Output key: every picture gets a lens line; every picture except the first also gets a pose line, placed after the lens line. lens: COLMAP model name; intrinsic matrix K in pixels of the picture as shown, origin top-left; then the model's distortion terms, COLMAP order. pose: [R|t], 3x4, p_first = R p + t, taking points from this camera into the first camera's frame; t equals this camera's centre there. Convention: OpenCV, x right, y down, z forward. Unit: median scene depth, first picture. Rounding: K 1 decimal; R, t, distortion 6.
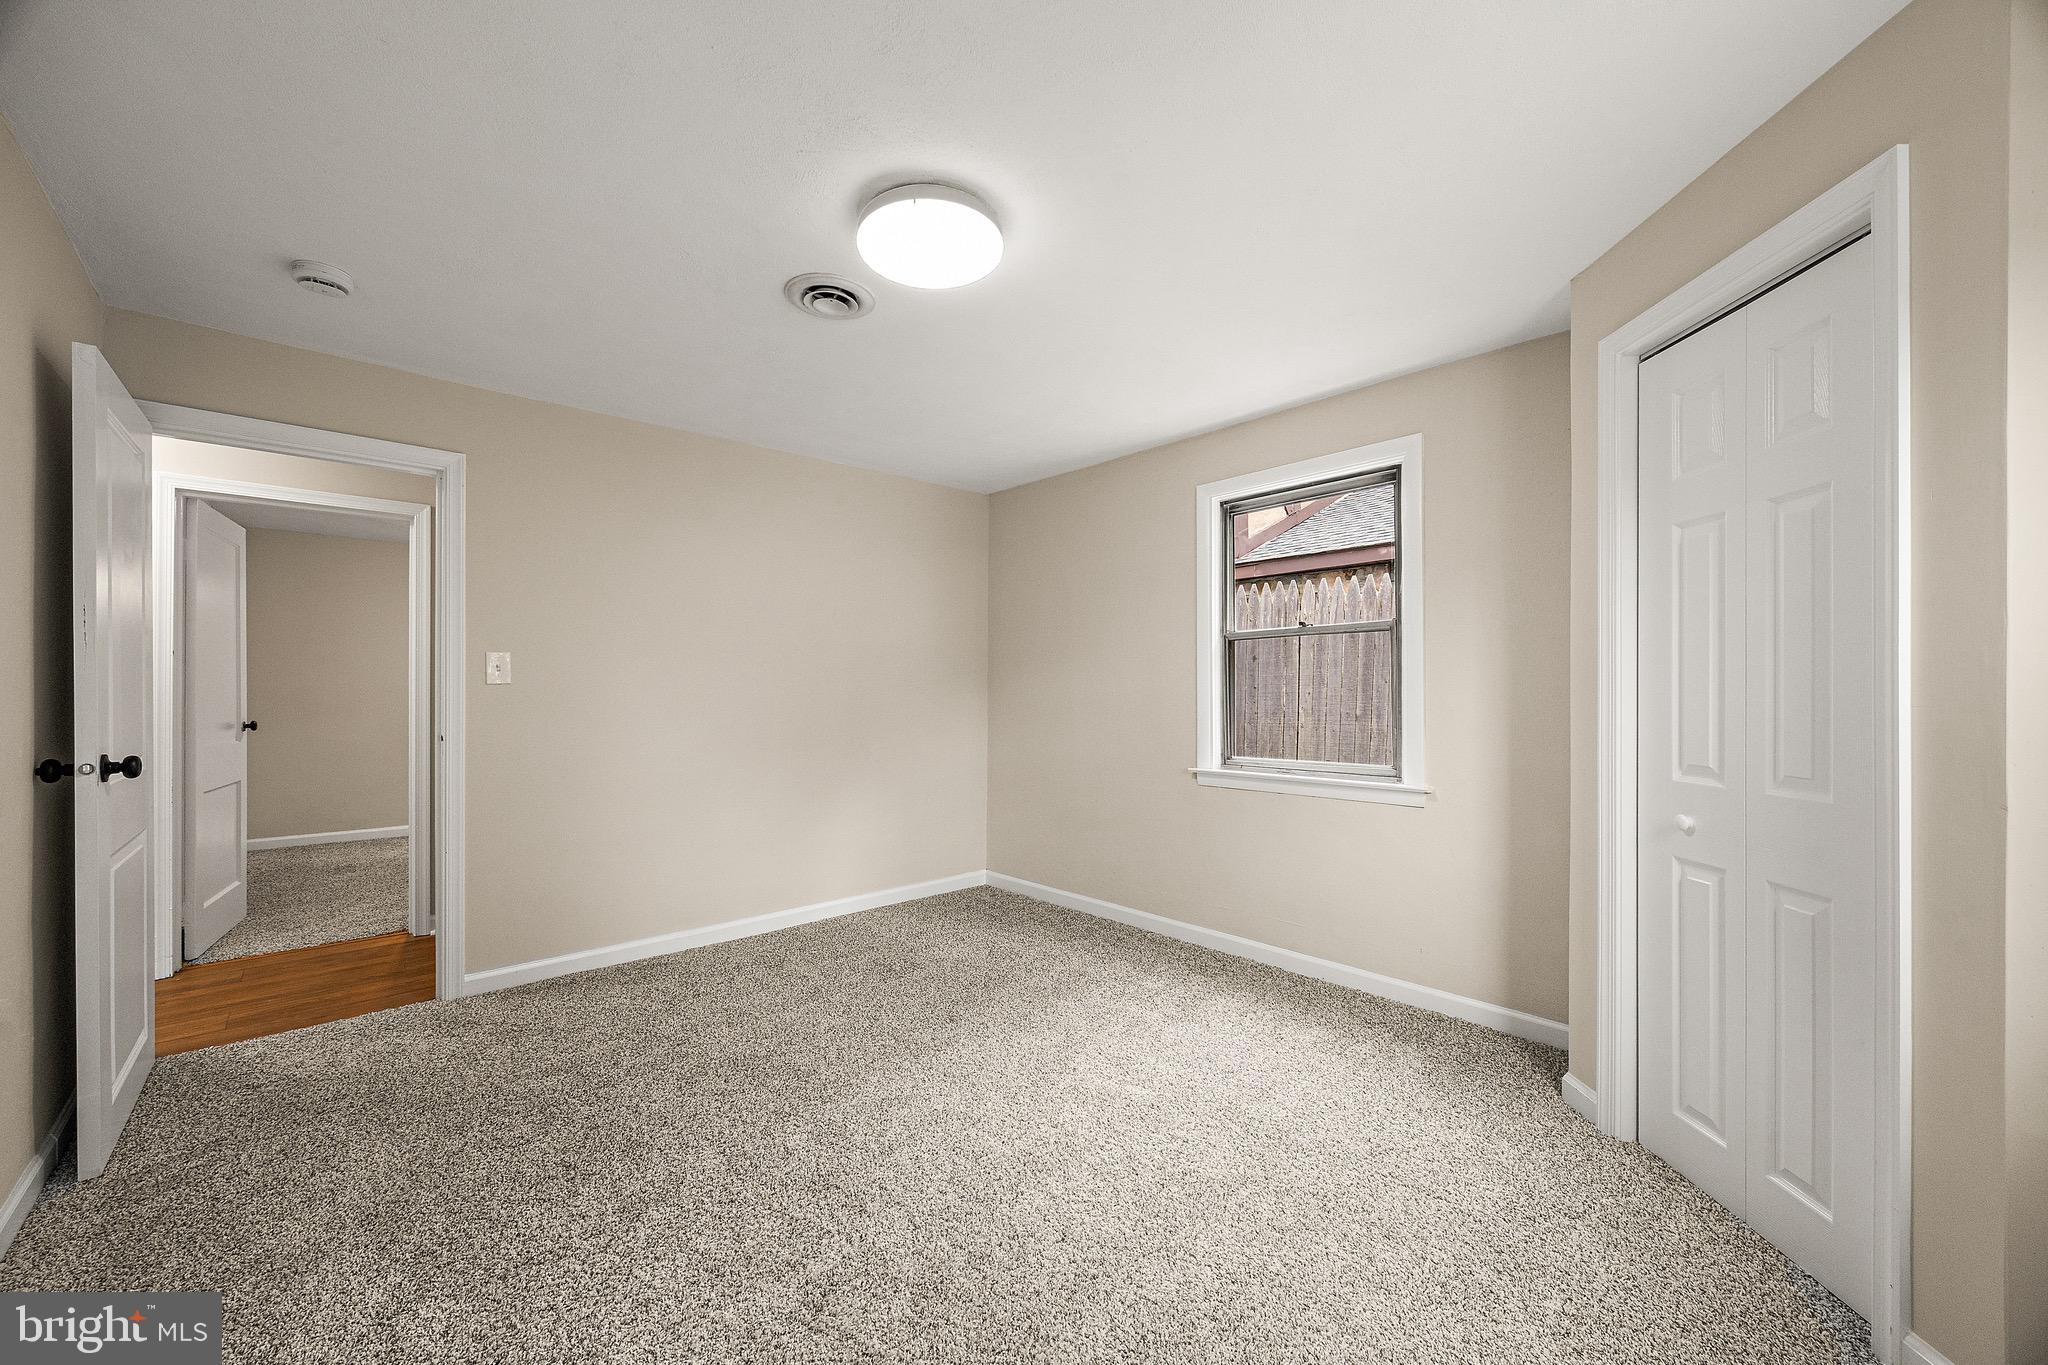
lens RADIAL K [[772.7, 0, 1014.6], [0, 772.7, 694.8], [0, 0, 1]] dist [-0.001328, 0.000056]
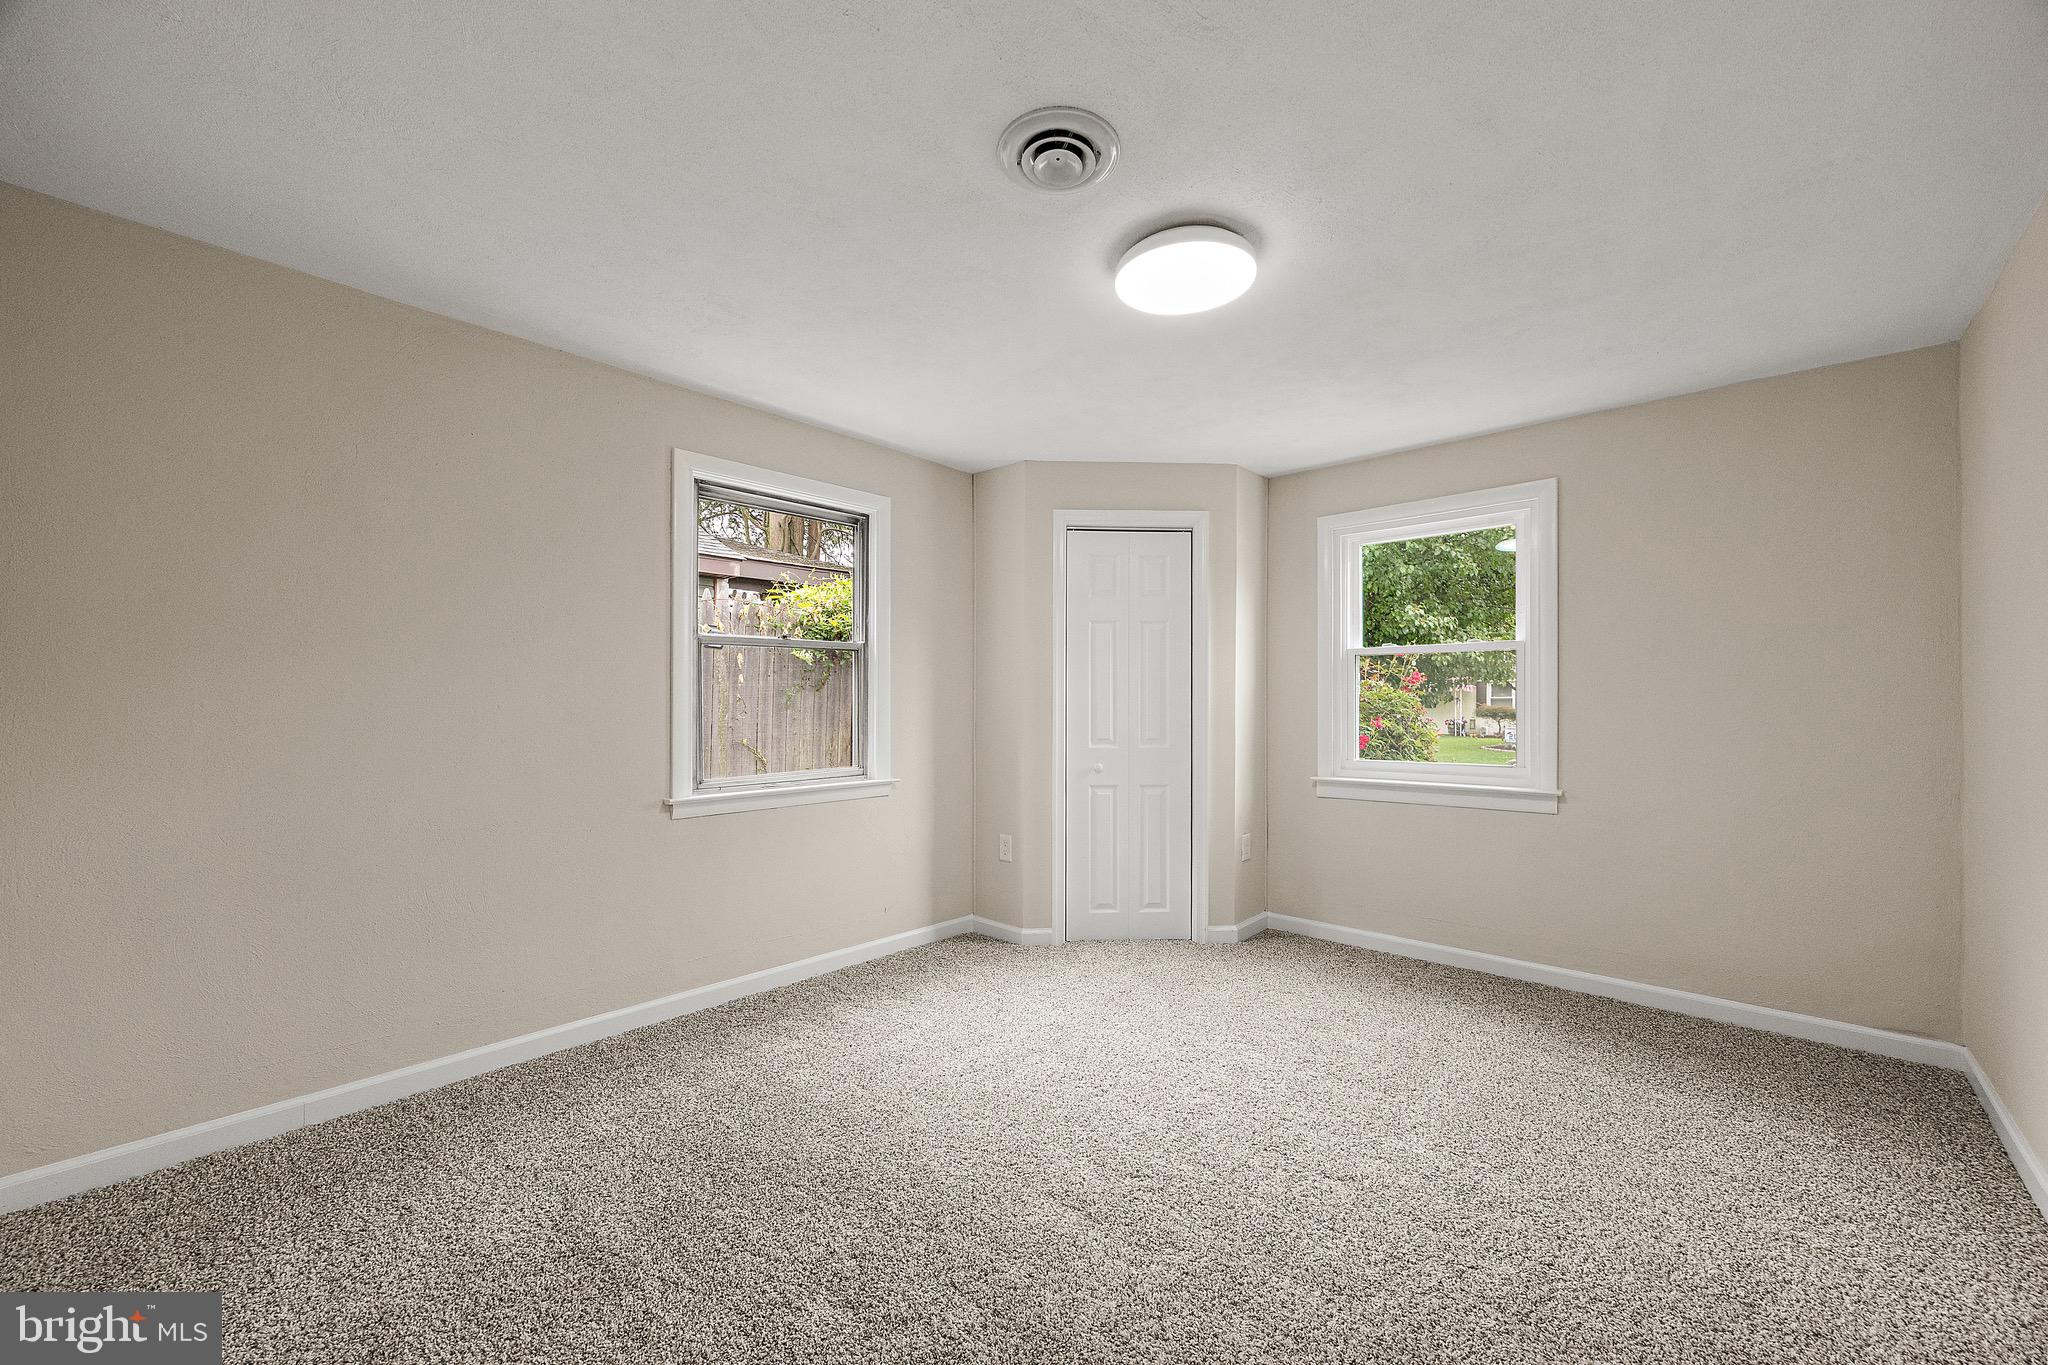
lens RADIAL K [[803.1, 0, 1029.4], [0, 803.1, 713.2], [0, 0, 1]] dist [-0.001997, 0.000010]
pose [[-0.104842, -0.004607, 0.994478, -0.773252], [0.006110, 0.999967, 0.005277, 0.005826], [-0.994470, 0.006629, -0.104810, 0.879303]]
